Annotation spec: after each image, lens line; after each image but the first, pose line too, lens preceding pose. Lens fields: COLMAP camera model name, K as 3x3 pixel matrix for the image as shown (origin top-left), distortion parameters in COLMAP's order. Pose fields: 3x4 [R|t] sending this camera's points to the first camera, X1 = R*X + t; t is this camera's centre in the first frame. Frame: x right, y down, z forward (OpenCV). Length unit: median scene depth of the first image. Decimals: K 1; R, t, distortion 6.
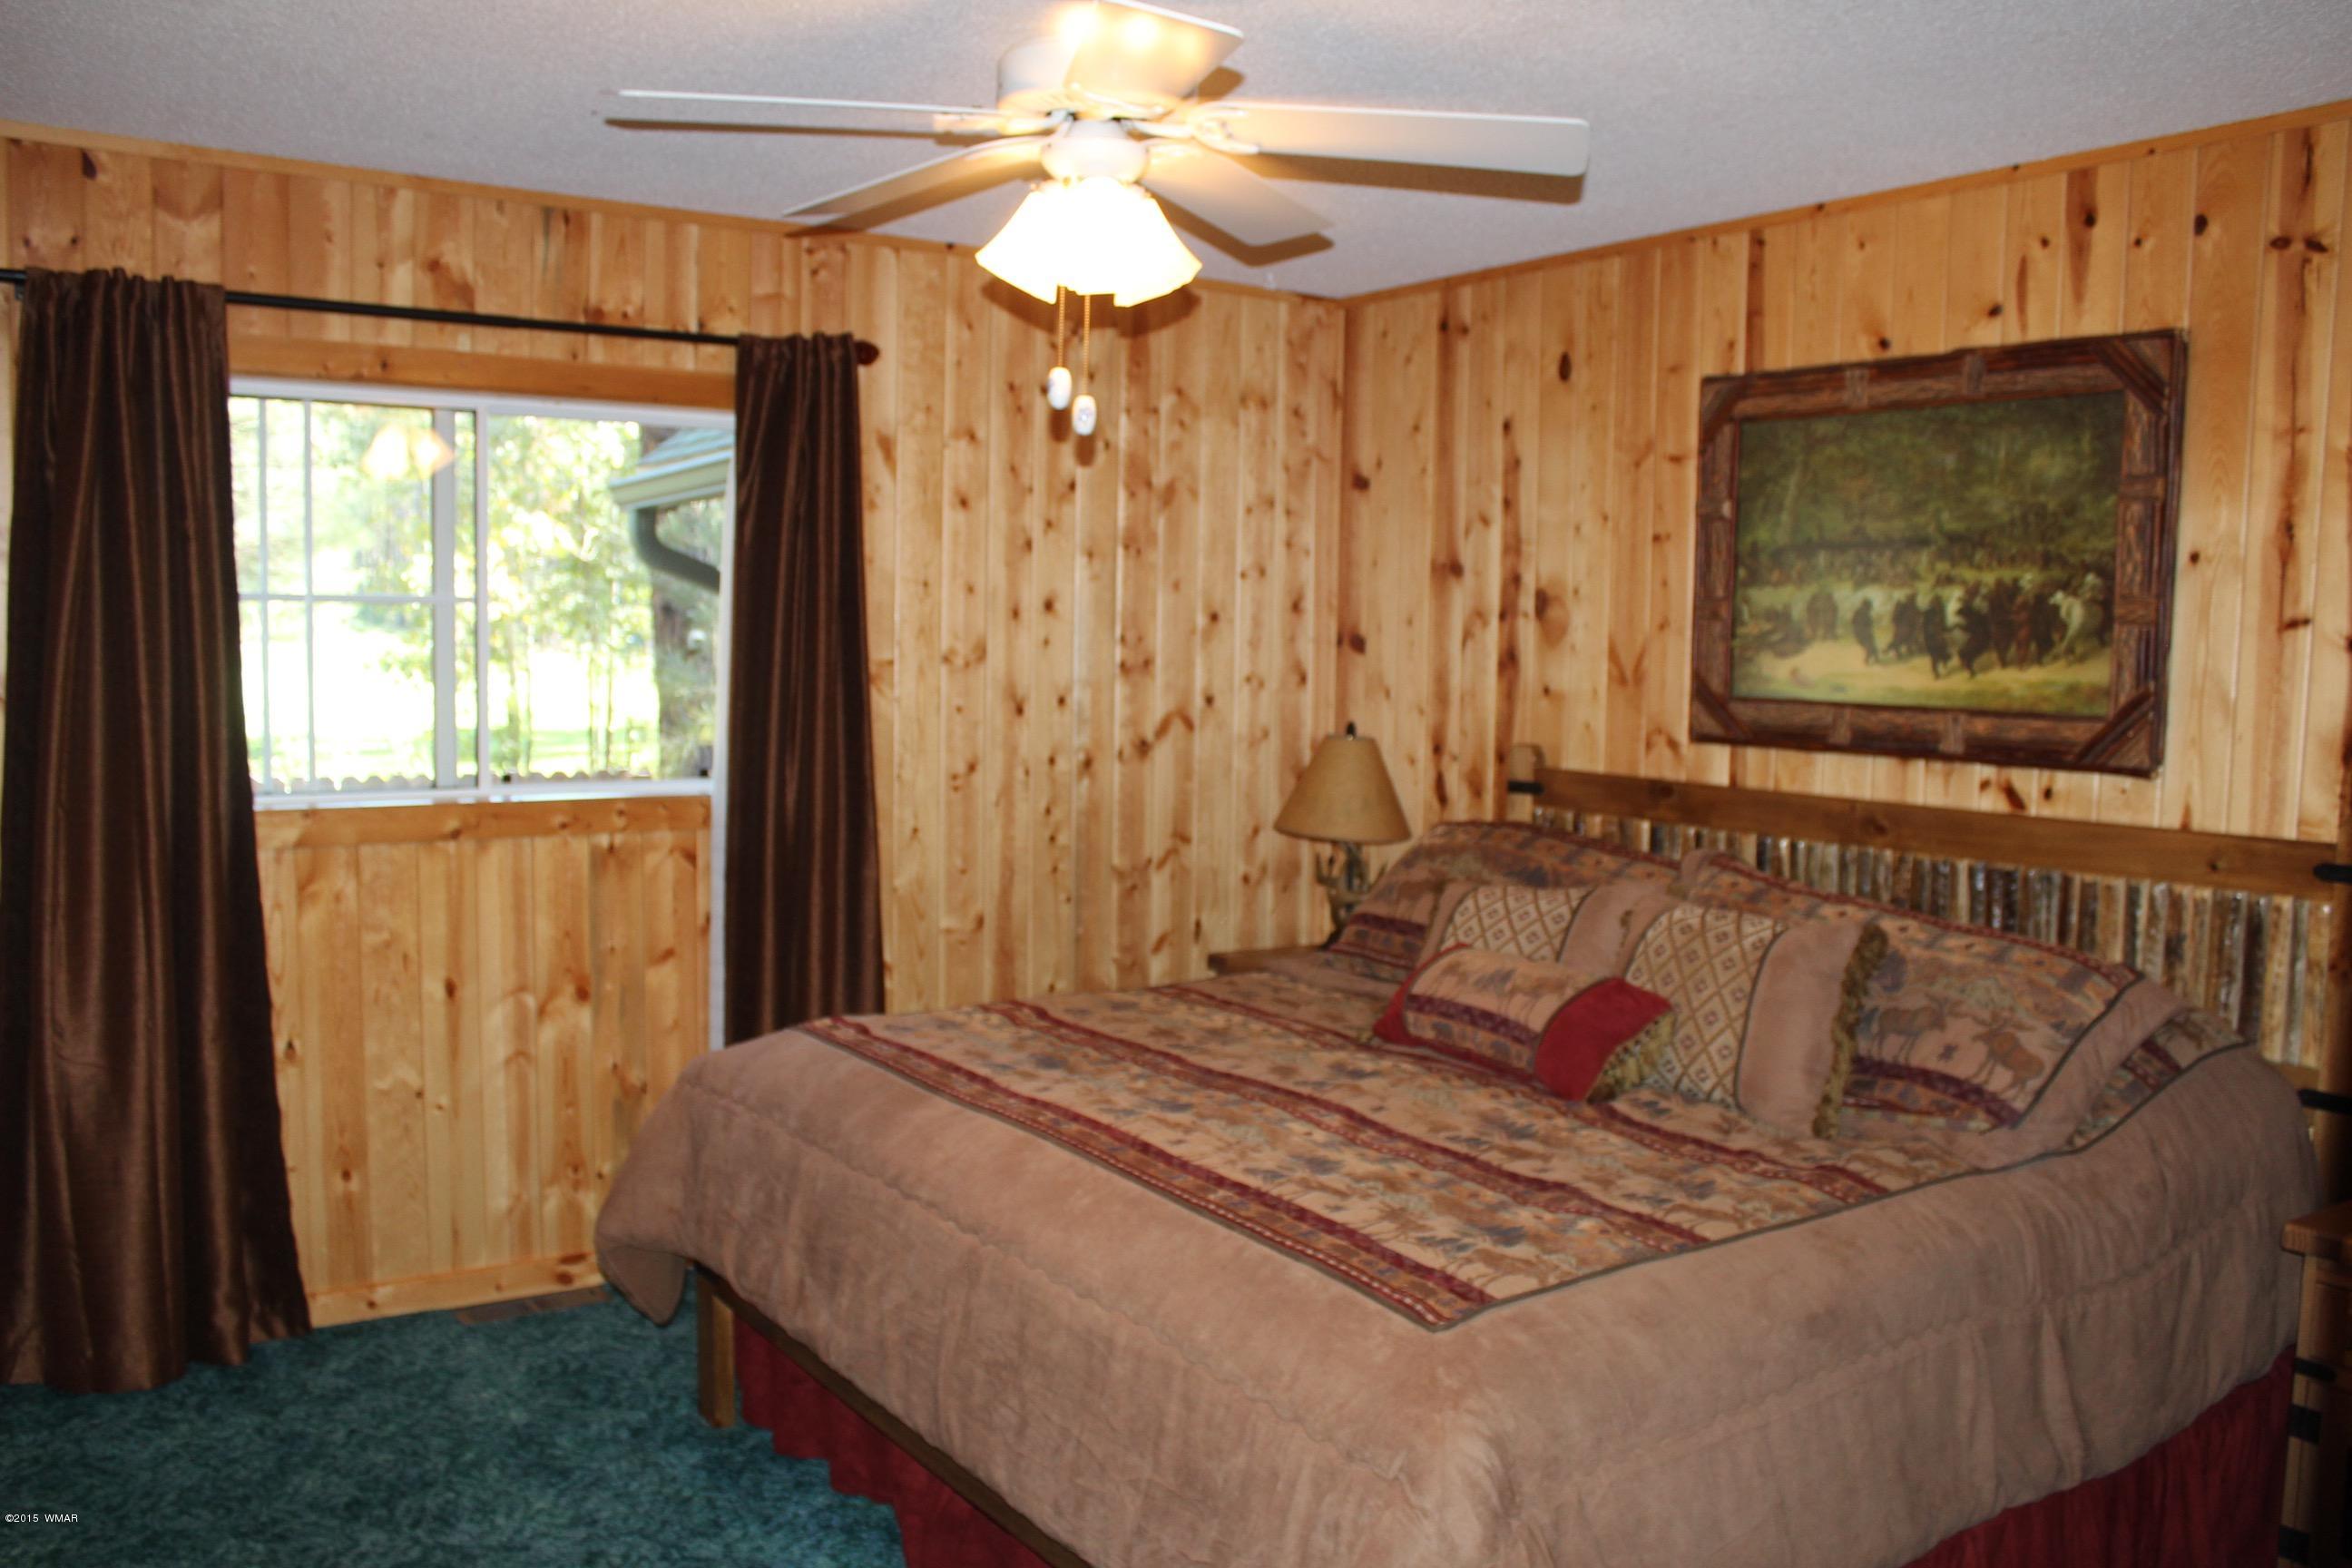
lens RADIAL K [[1949.8, 0, 1171.4], [0, 1949.8, 788.9], [0, 0, 1]] dist [-0.162735, 0.148797]
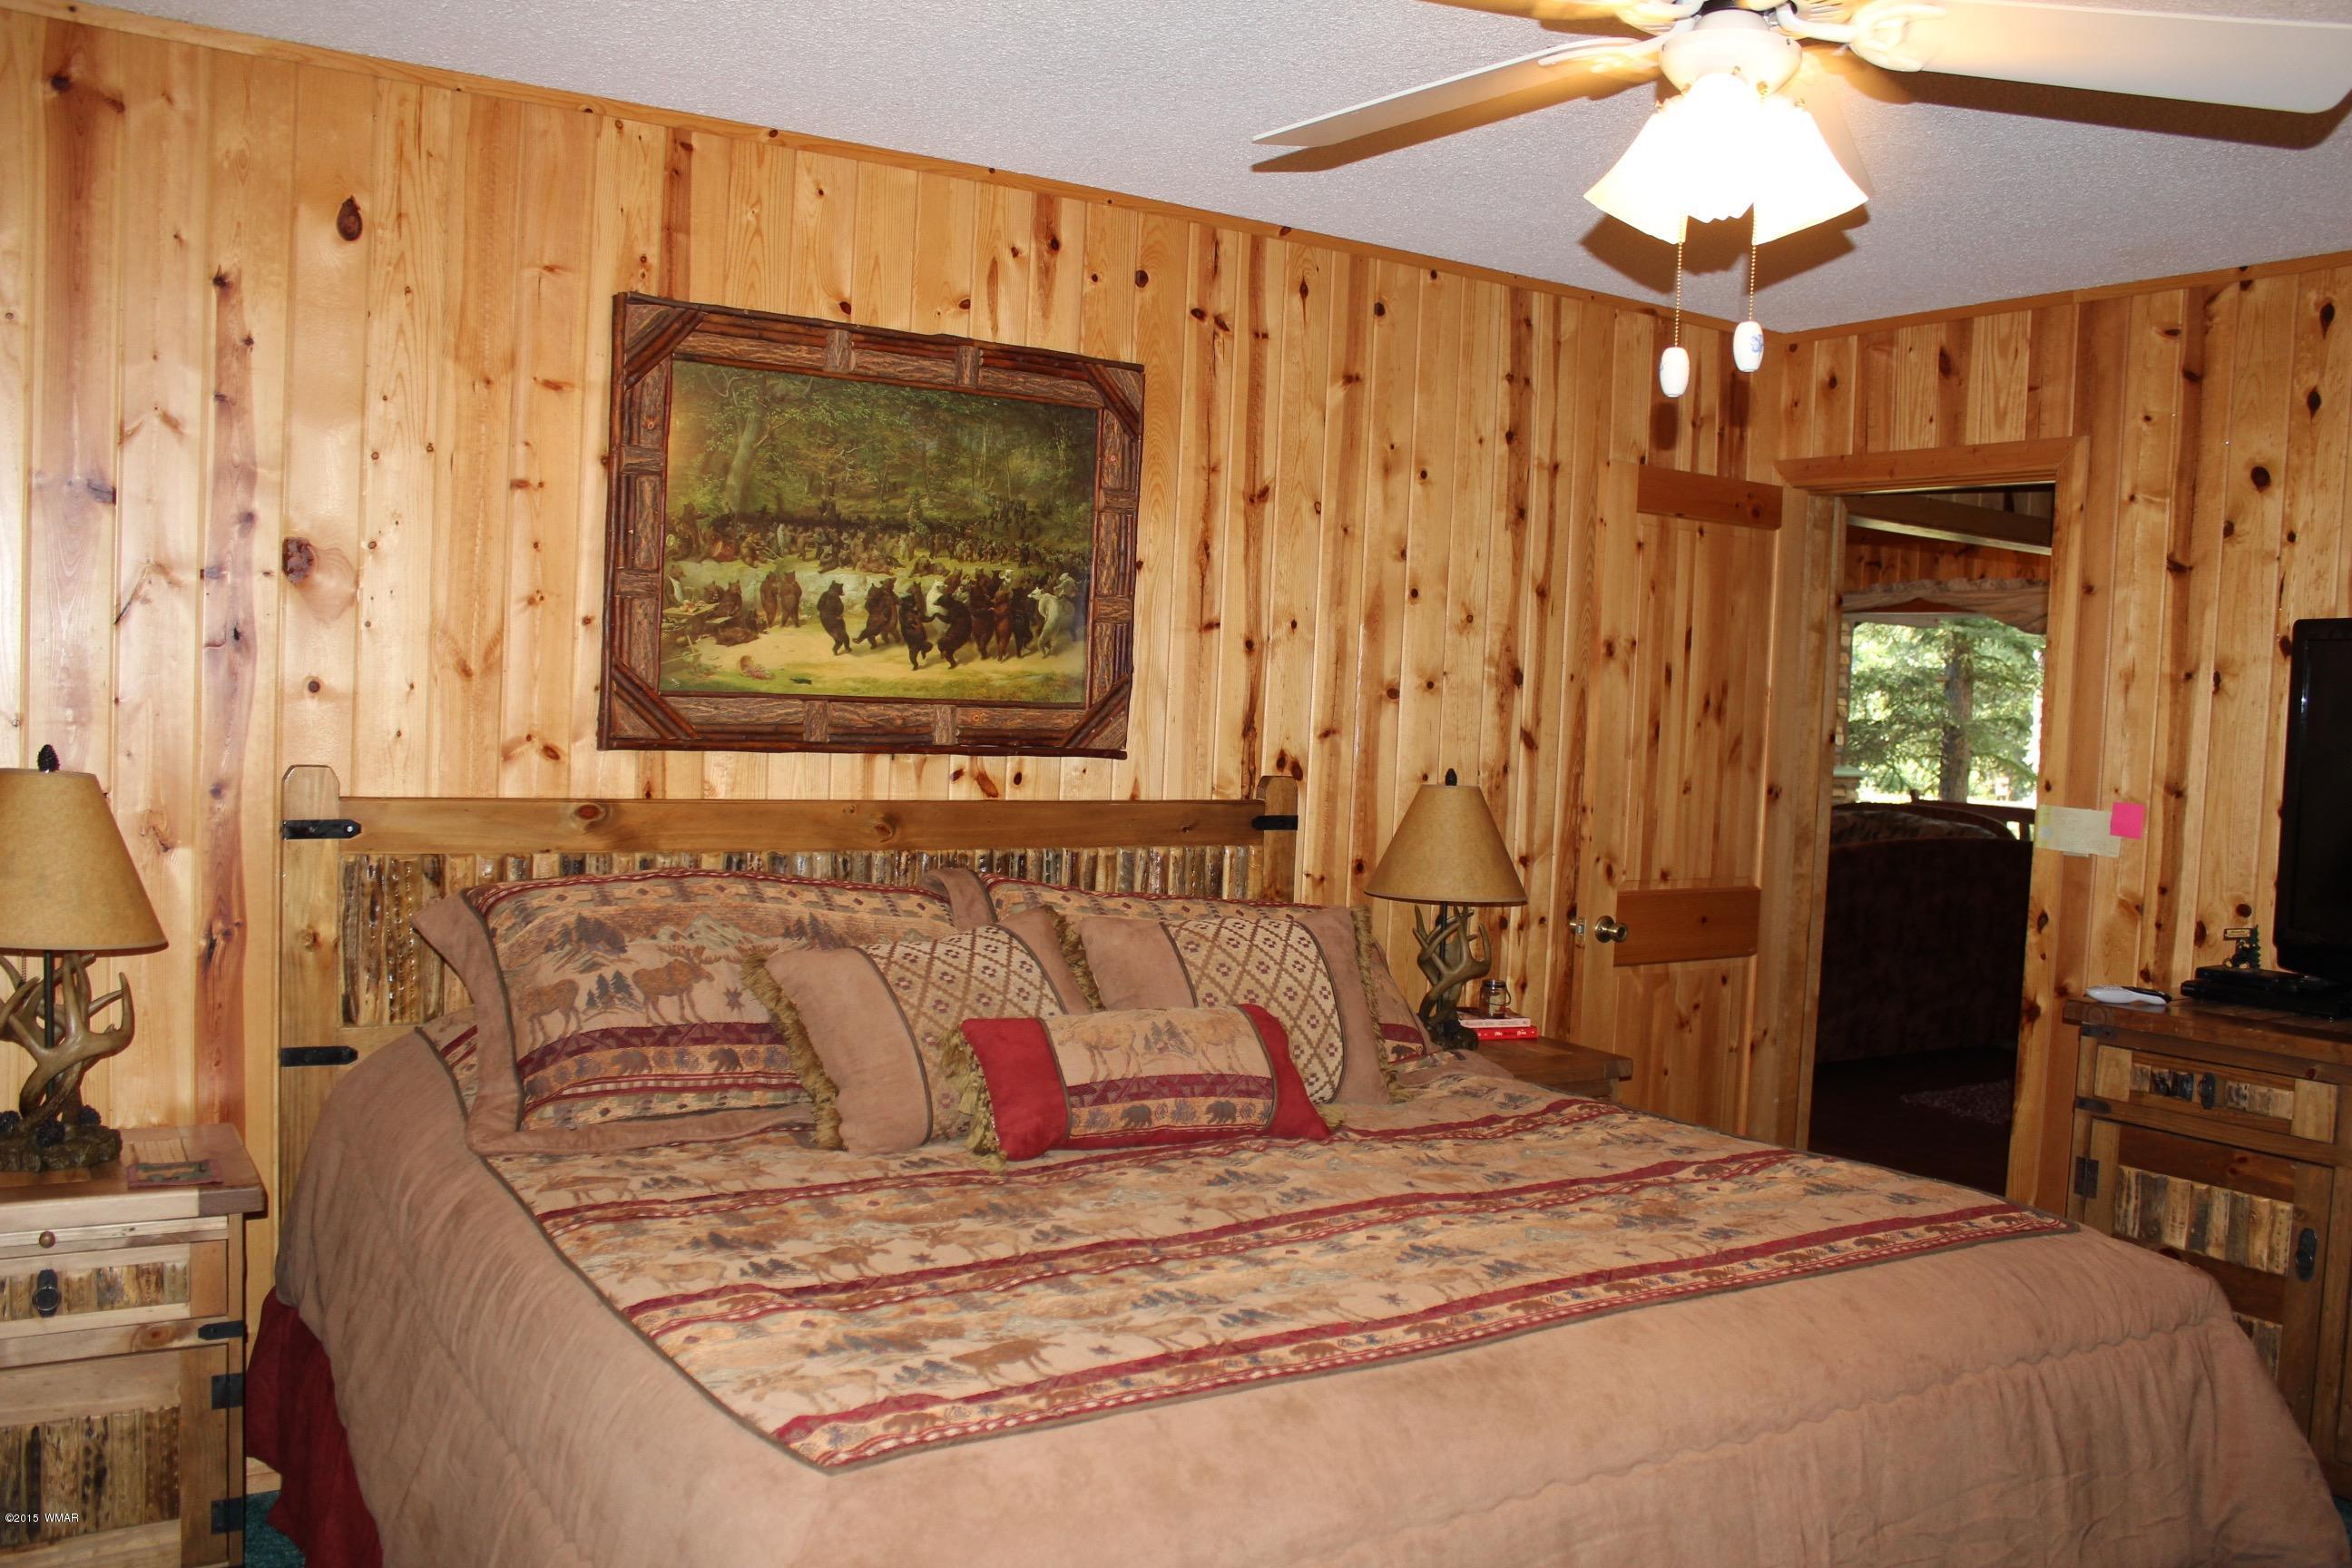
lens RADIAL K [[1949.8, 0, 1182.2], [0, 1949.8, 798.4], [0, 0, 1]] dist [-0.162735, 0.148797]
pose [[0.023758, -0.074864, 0.996911, -0.591859], [0.040713, 0.996437, 0.073858, -0.060452], [-0.998888, 0.038832, 0.026722, 0.848532]]
